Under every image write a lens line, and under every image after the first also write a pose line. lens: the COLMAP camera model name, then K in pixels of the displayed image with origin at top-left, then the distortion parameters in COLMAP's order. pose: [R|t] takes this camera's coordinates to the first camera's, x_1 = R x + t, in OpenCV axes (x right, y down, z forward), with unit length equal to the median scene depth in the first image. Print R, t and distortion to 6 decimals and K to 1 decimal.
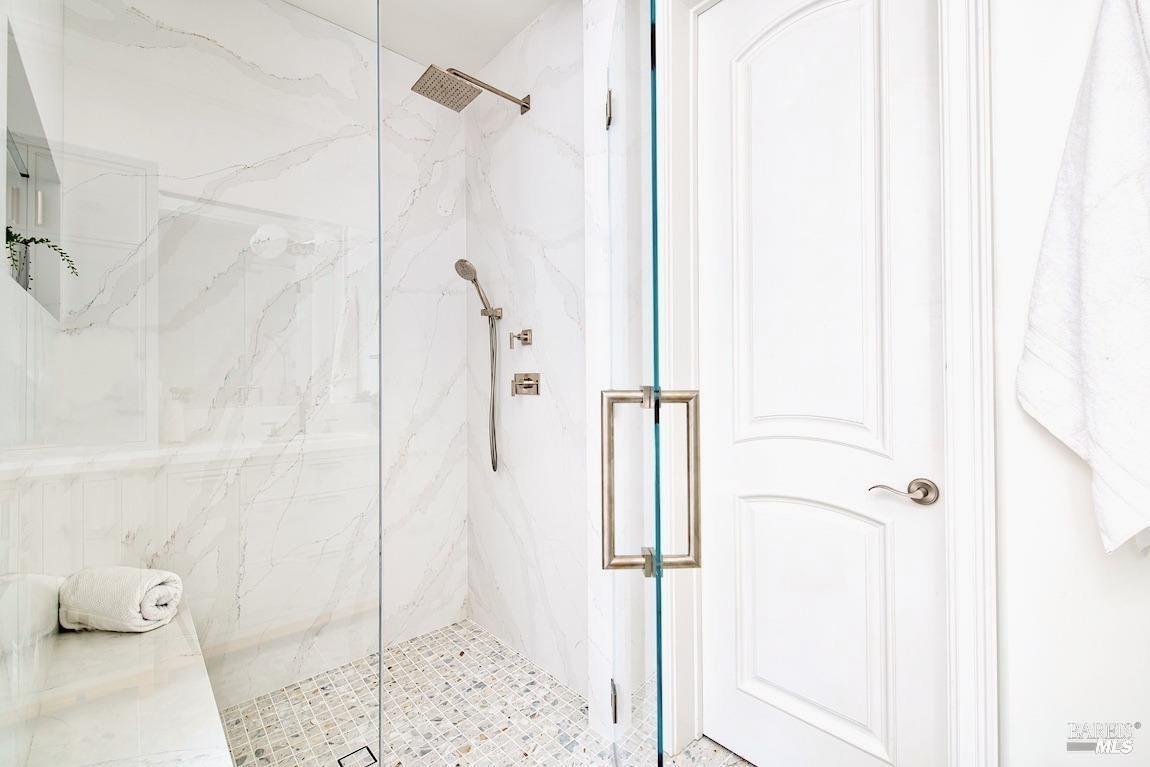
lens RADIAL K [[502.8, 0, 573.7], [0, 502.8, 378.2], [0, 0, 1]] dist [0.000831, -0.000346]
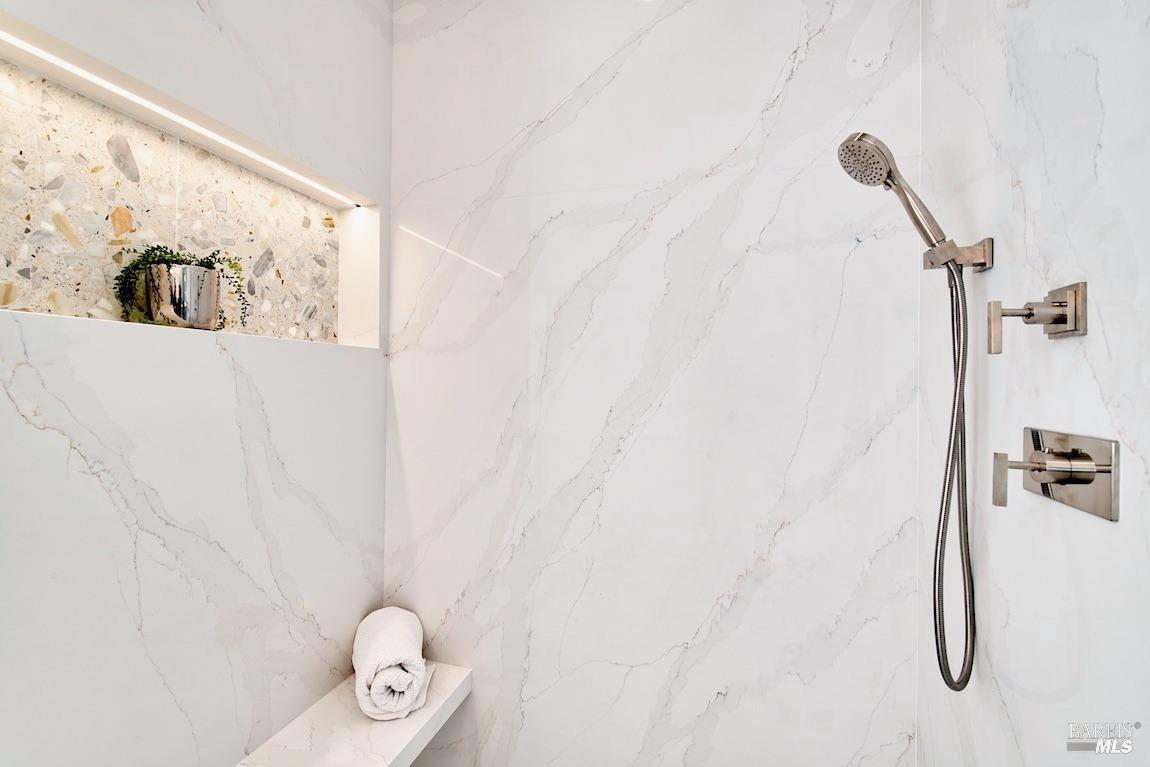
lens RADIAL K [[502.8, 0, 573.7], [0, 502.8, 378.2], [0, 0, 1]] dist [0.000831, -0.000346]
pose [[0.516928, 0.006018, -0.856008, 0.010937], [-0.008417, 0.999963, 0.001948, -0.040568], [0.855988, 0.006198, 0.516959, 0.600122]]
